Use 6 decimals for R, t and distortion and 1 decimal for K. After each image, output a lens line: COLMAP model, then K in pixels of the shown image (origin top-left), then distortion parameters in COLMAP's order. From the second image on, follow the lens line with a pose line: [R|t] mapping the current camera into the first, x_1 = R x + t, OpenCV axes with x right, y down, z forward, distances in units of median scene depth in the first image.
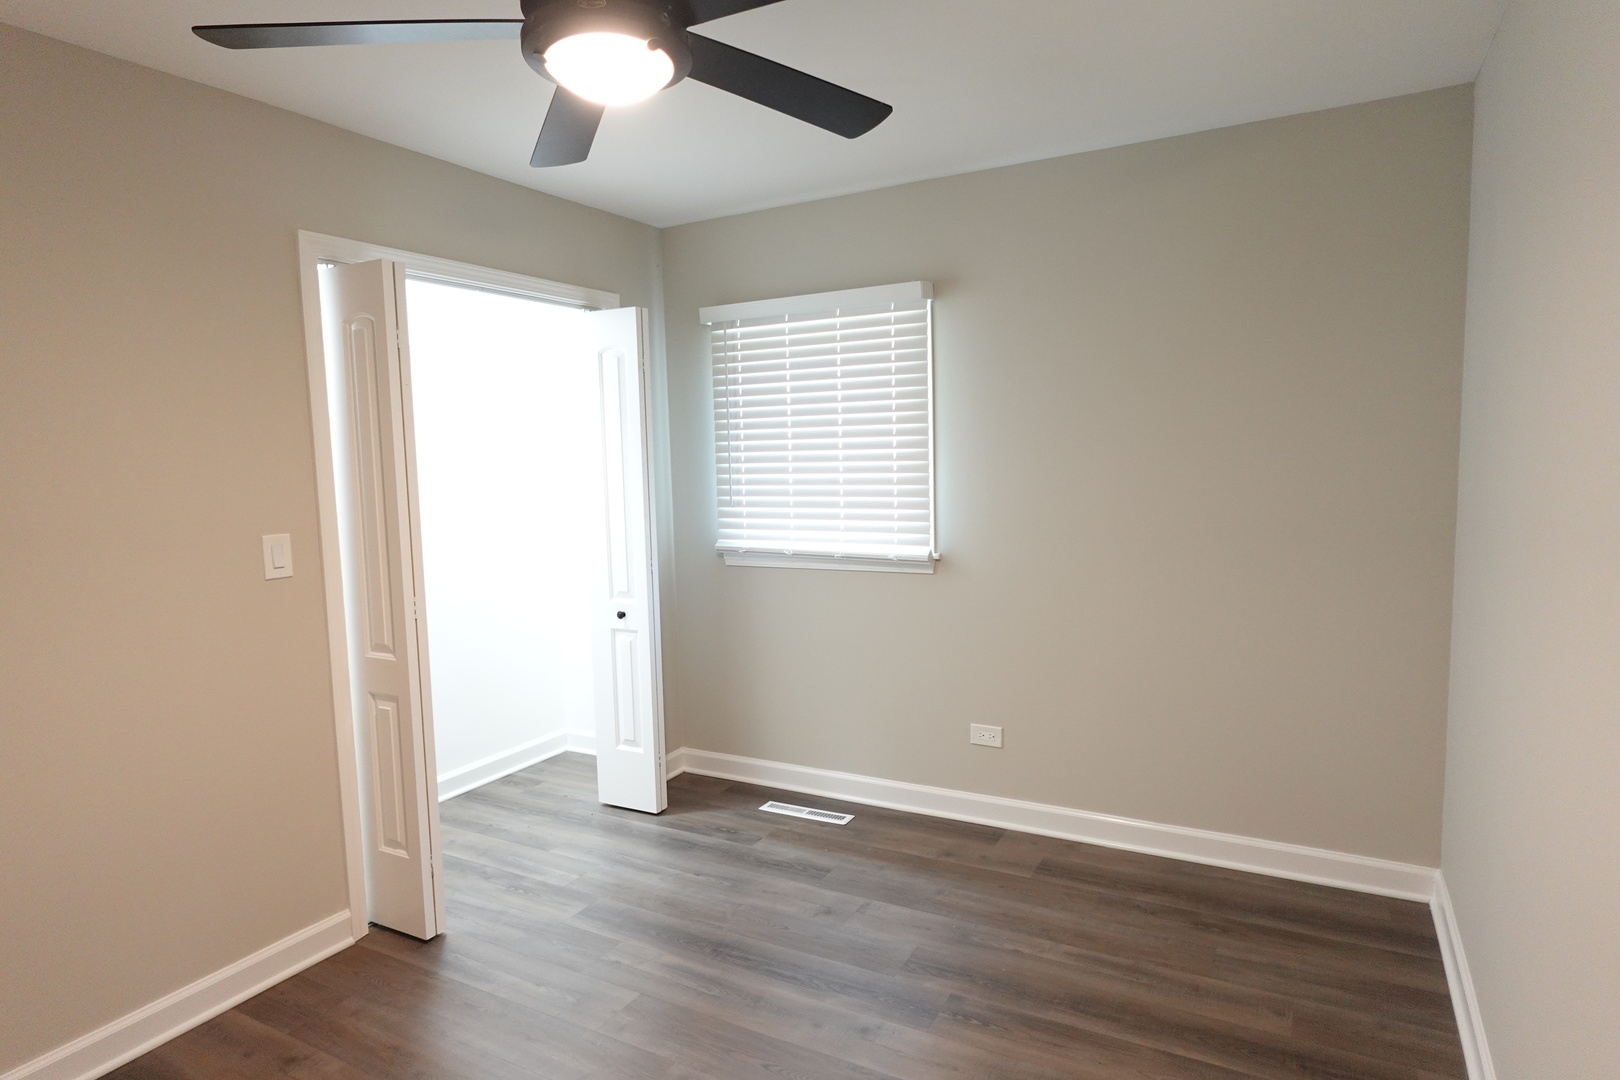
lens RADIAL K [[915.1, 0, 824.9], [0, 915.1, 541.4], [0, 0, 1]] dist [-0.005046, 0.002596]
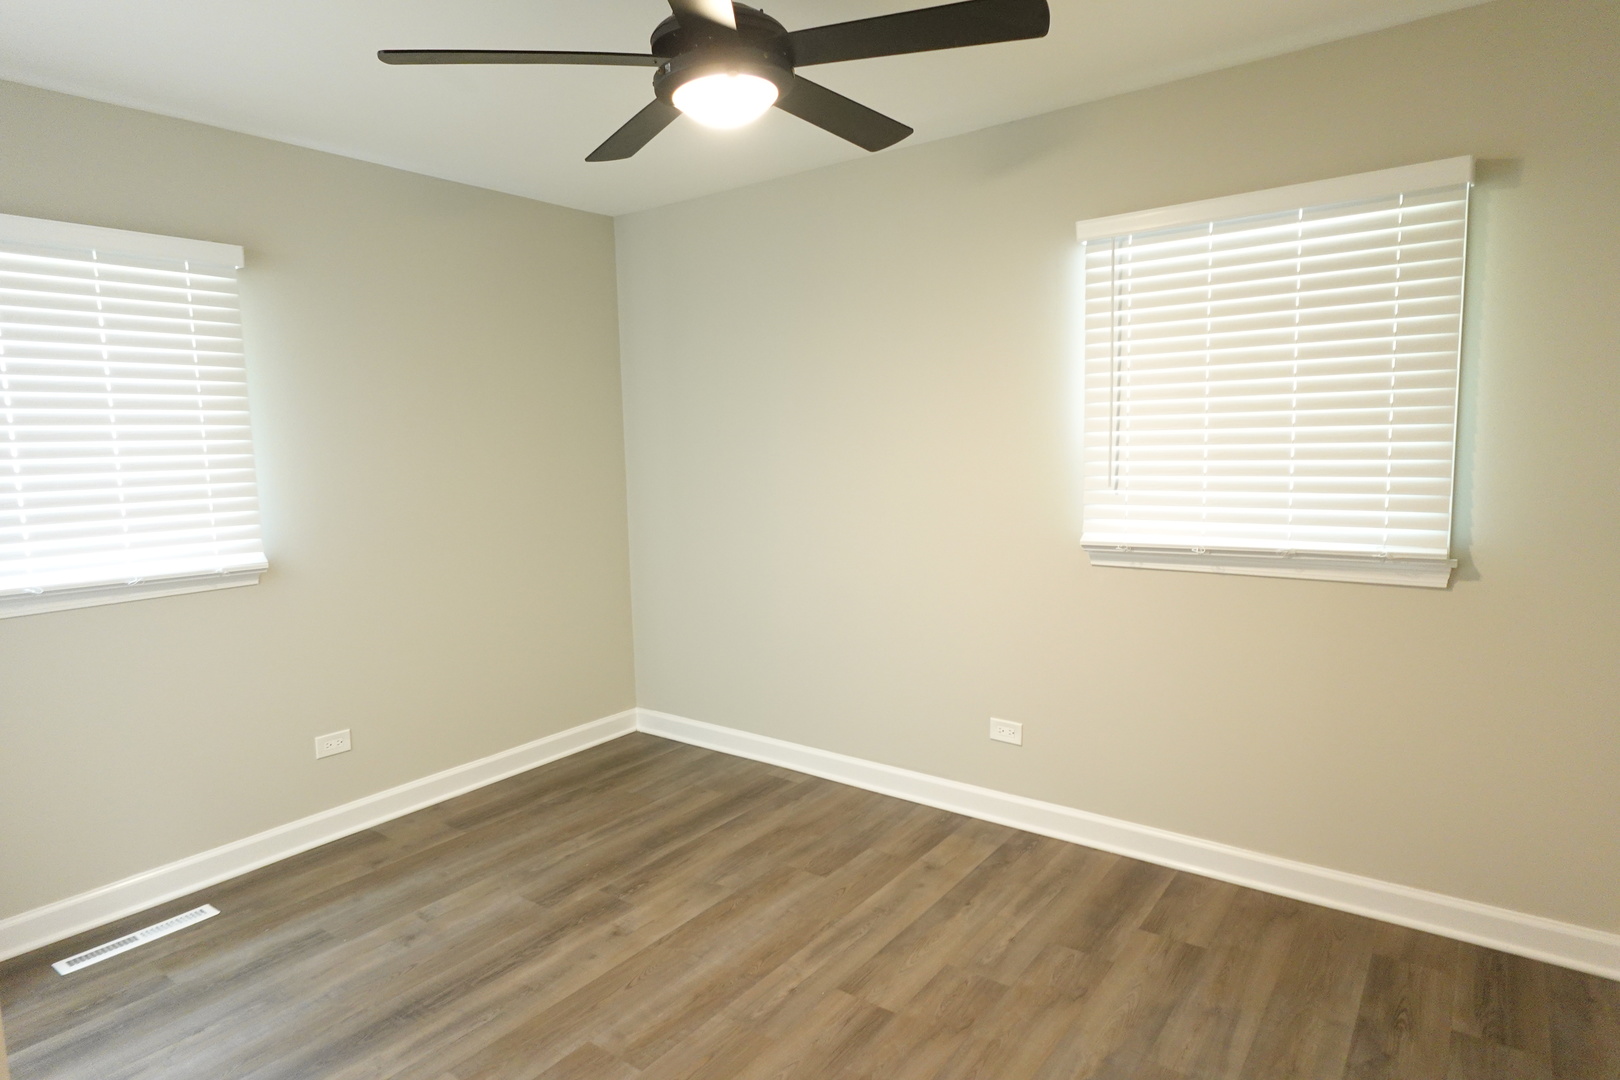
lens RADIAL K [[915.1, 0, 804.8], [0, 915.1, 542.6], [0, 0, 1]] dist [-0.005046, 0.002596]
pose [[0.141004, -0.090944, 0.985823, -0.758547], [0.114864, 0.990550, 0.074951, -0.010617], [-0.983323, 0.102667, 0.150117, 0.402726]]
